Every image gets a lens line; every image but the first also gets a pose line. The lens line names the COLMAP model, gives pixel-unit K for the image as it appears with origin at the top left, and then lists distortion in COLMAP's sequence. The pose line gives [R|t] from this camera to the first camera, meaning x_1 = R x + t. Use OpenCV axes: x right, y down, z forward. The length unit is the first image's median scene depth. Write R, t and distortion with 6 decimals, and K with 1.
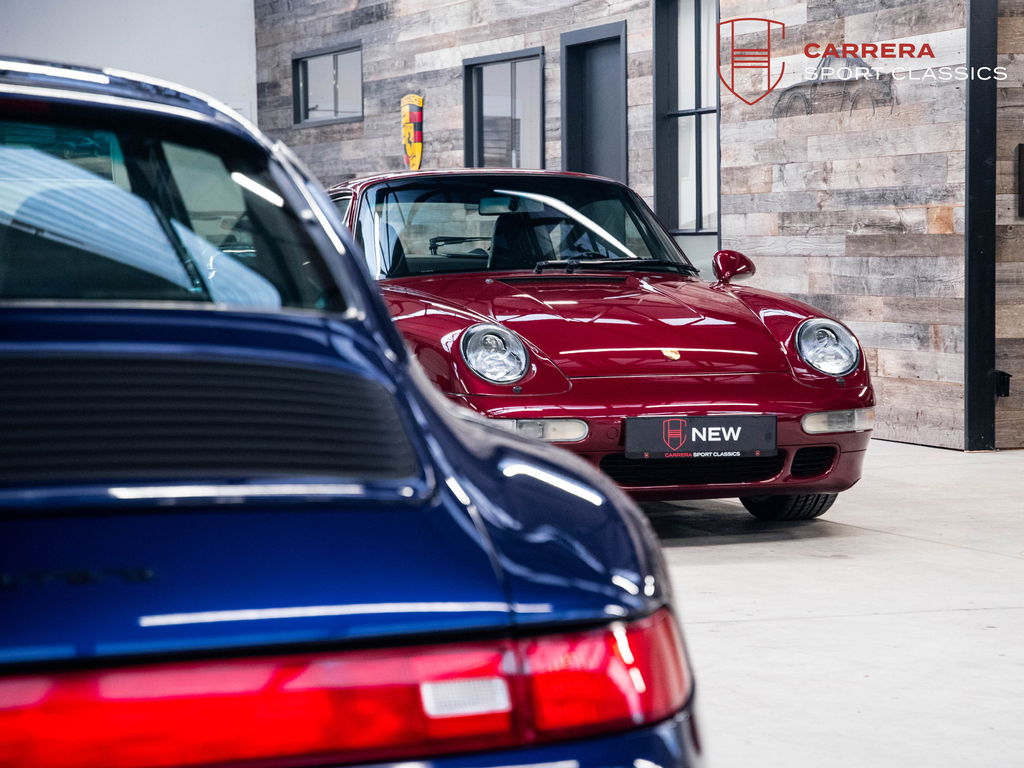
lens RADIAL K [[2749.0, 0, 512.0], [0, 2749.0, 384.0], [0, 0, 1]] dist [0.202788, -0.043668]
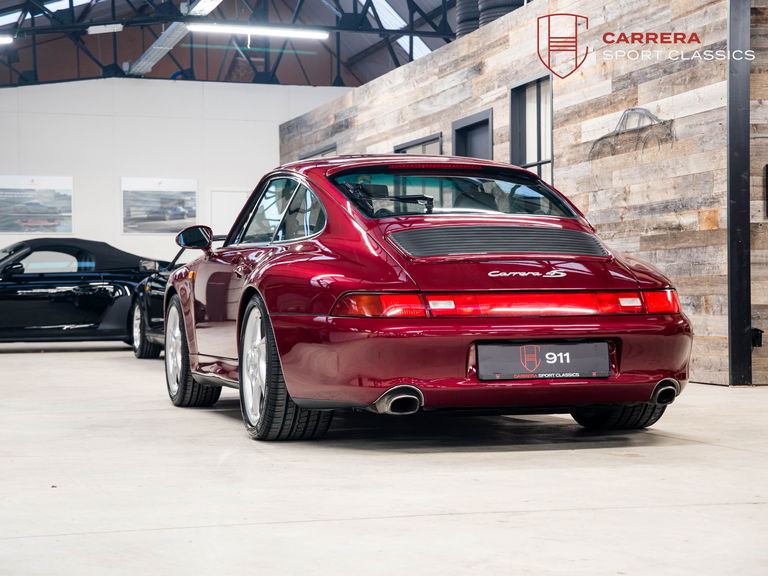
lens RADIAL K [[1483.5, 0, 353.9], [0, 1483.5, 287.6], [0, 0, 1]] dist [0.184741, -0.060411]
pose [[0.997384, -0.001707, -0.072258, 0.030356], [-0.002560, 0.998259, -0.058919, 0.018881], [0.072233, 0.058950, 0.995644, 0.230476]]
